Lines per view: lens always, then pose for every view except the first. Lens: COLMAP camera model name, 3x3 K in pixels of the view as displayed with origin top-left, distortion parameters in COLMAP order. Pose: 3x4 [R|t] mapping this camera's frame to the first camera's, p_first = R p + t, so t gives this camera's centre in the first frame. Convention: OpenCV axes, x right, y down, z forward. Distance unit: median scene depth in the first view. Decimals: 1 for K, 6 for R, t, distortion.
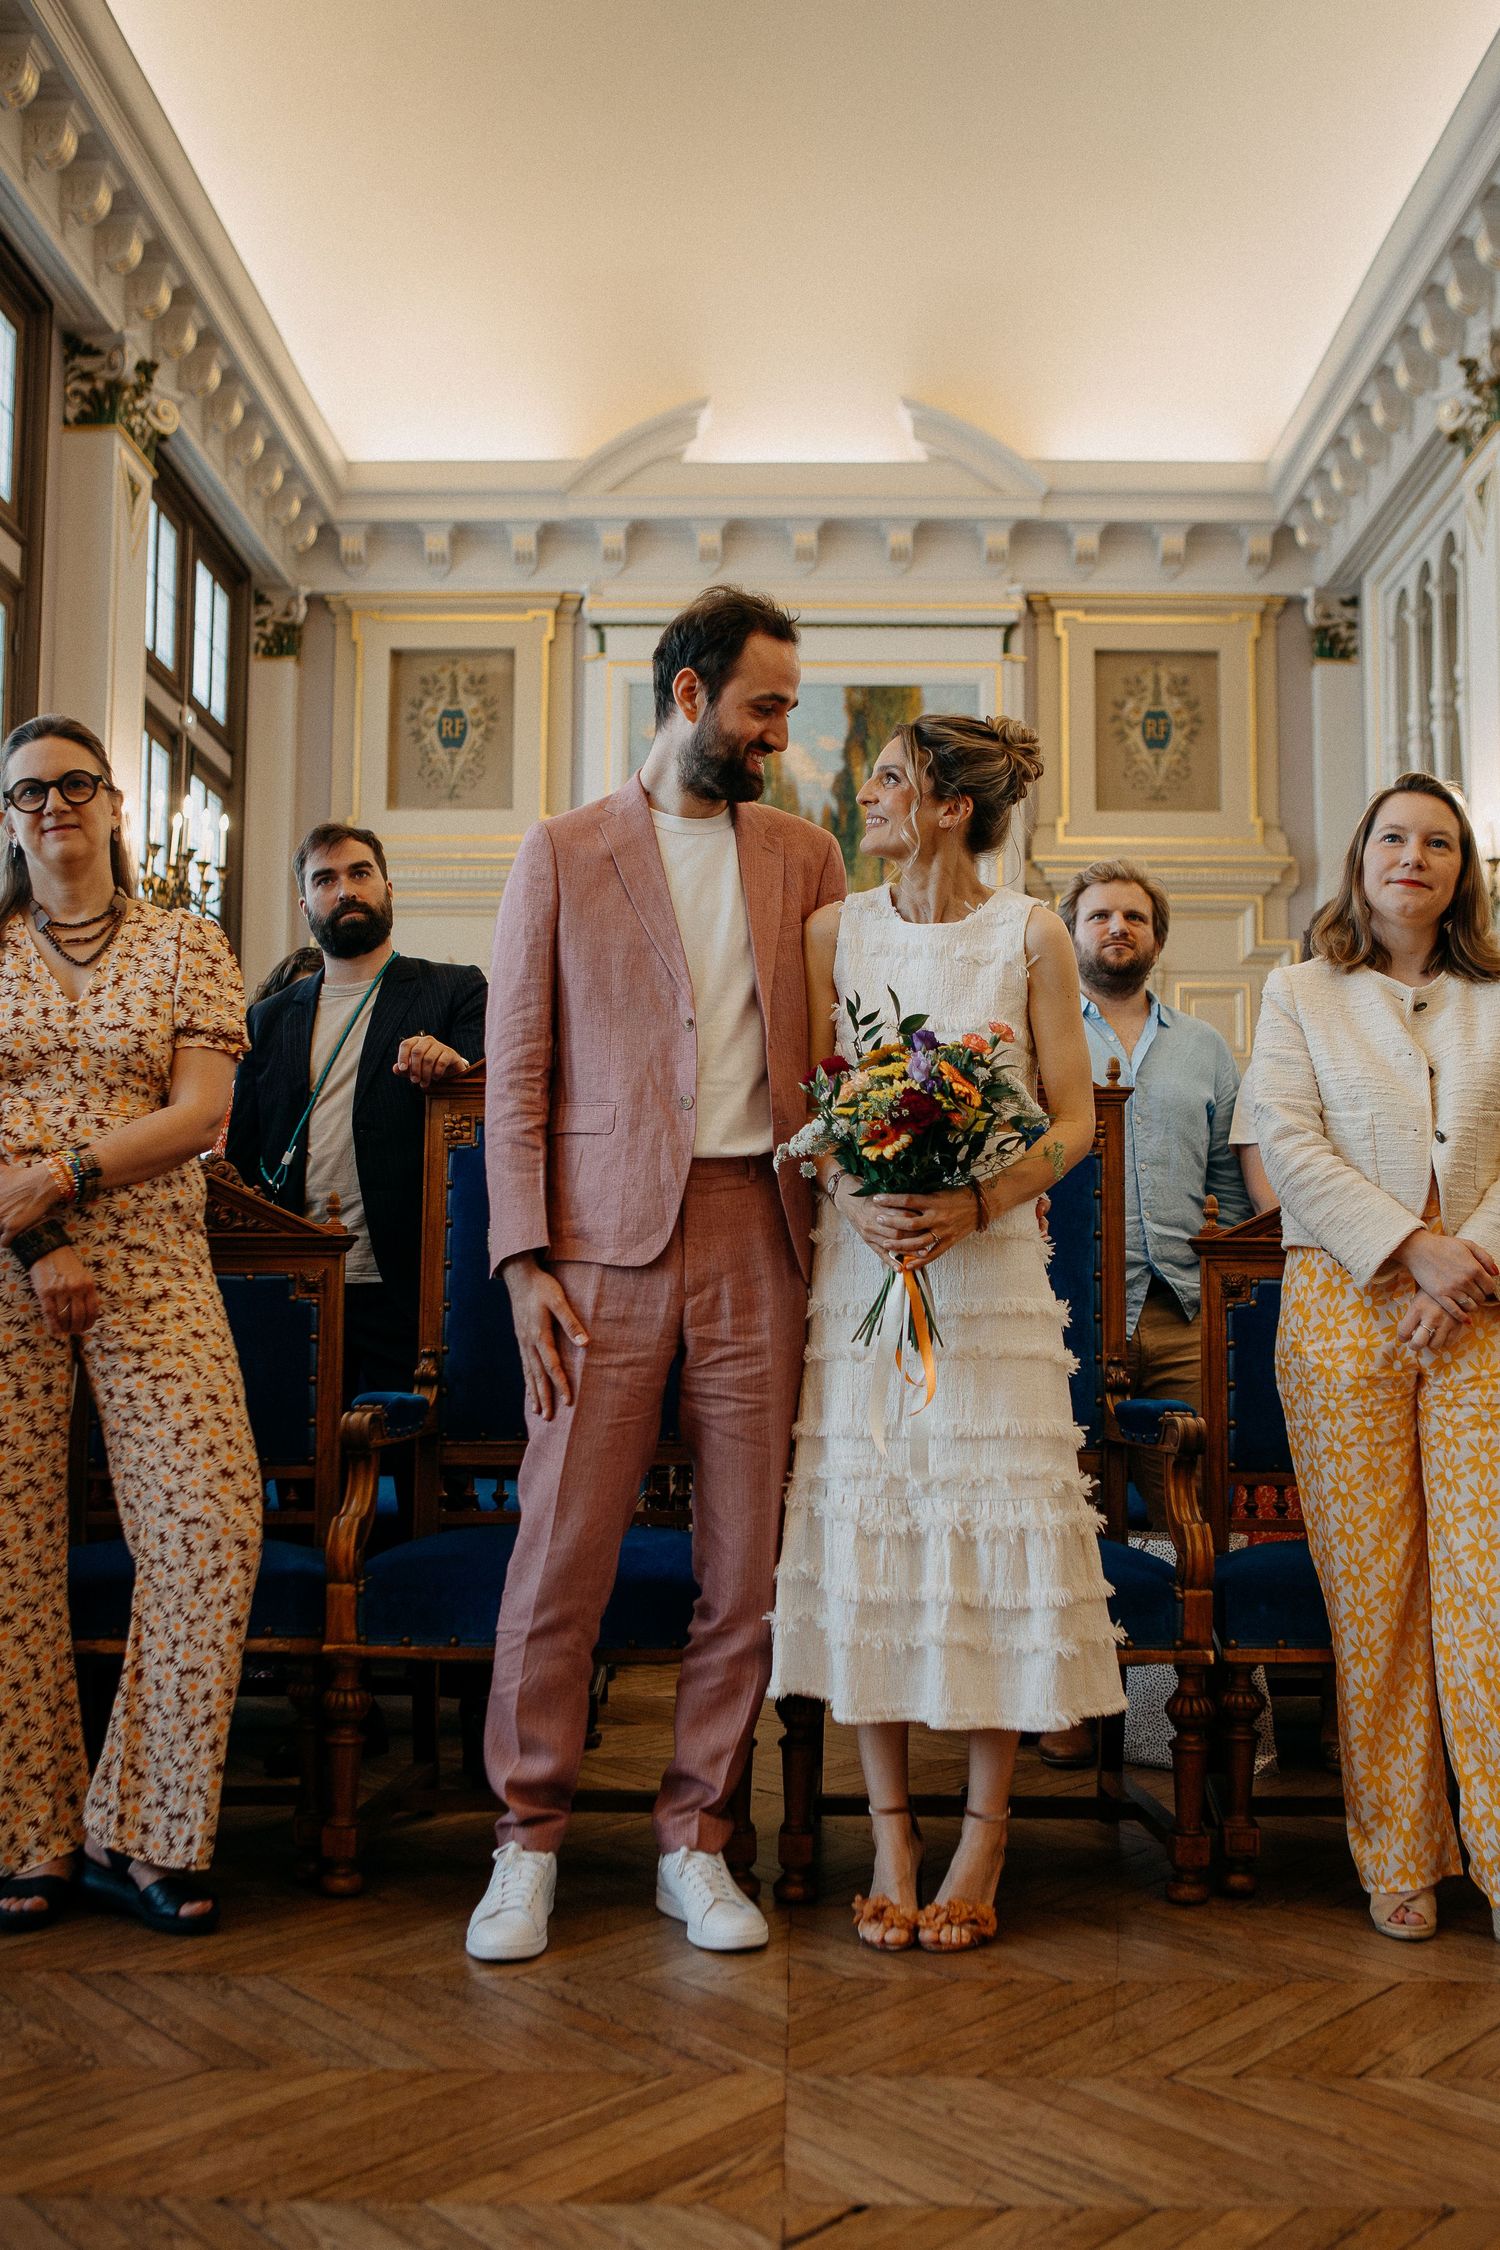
lens RADIAL K [[2320.0, 0, 765.8], [0, 2320.0, 1104.4], [0, 0, 1]] dist [-0.018648, 0.000000]
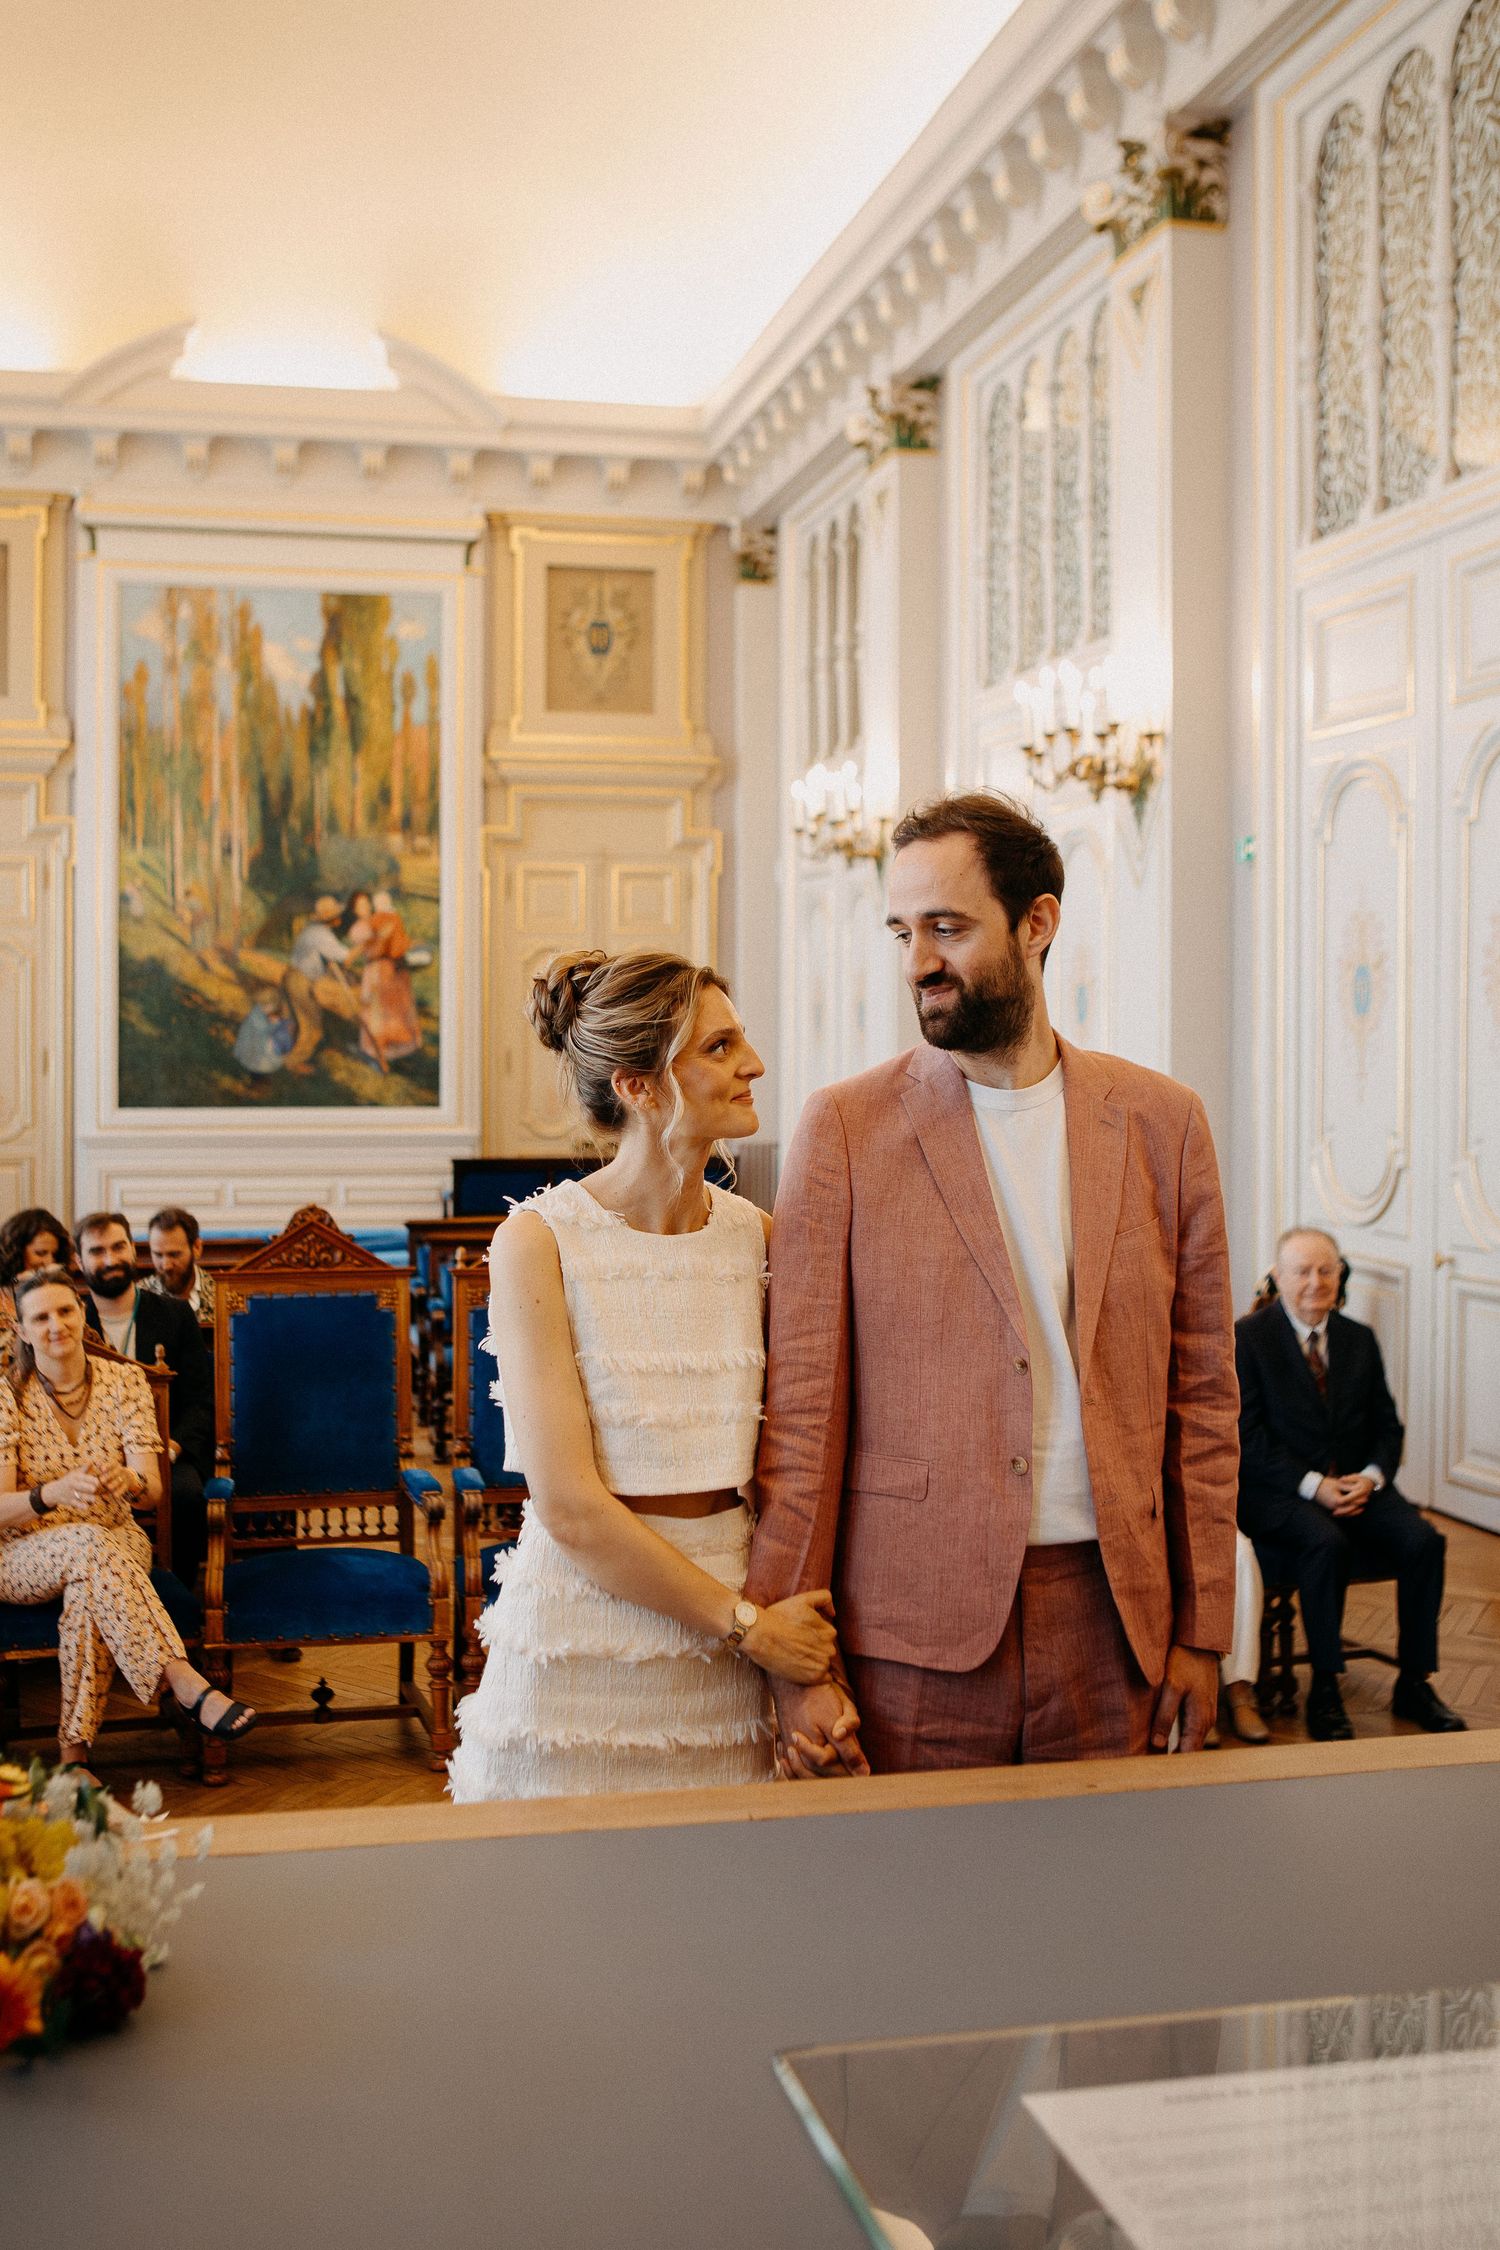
lens RADIAL K [[2320.0, 0, 638.4], [0, 2320.0, 988.0], [0, 0, 1]] dist [-0.018648, 0.000000]
pose [[0.980735, 0.004154, 0.195298, -0.031625], [-0.014829, 0.998472, 0.053230, -0.053598], [-0.194779, -0.055100, 0.979298, -0.111619]]
